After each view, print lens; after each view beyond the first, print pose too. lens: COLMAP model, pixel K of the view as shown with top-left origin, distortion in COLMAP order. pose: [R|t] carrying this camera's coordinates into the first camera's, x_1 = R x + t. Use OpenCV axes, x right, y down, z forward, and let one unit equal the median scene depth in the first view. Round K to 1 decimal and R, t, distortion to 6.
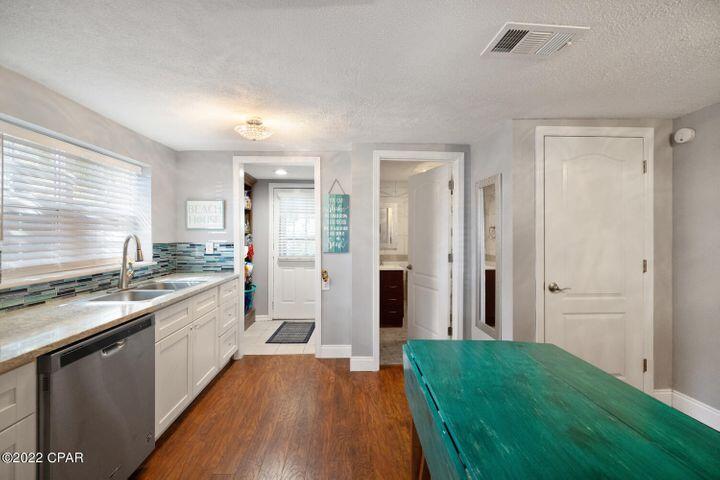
lens RADIAL K [[310.1, 0, 360.4], [0, 310.1, 237.0], [0, 0, 1]] dist [-0.004157, -0.000097]
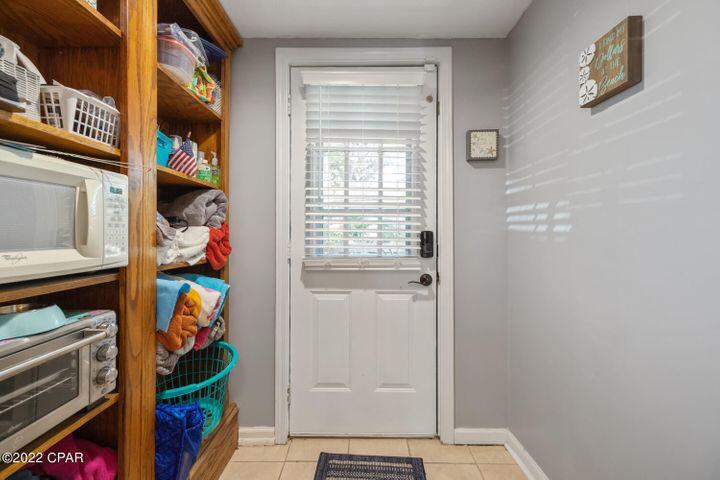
lens RADIAL K [[310.1, 0, 359.2], [0, 310.1, 240.0], [0, 0, 1]] dist [-0.004157, -0.000097]
pose [[0.999364, -0.001336, -0.035629, -0.189131], [0.001441, 0.999995, 0.002917, 0.040053], [0.035625, -0.002967, 0.999361, 0.651815]]
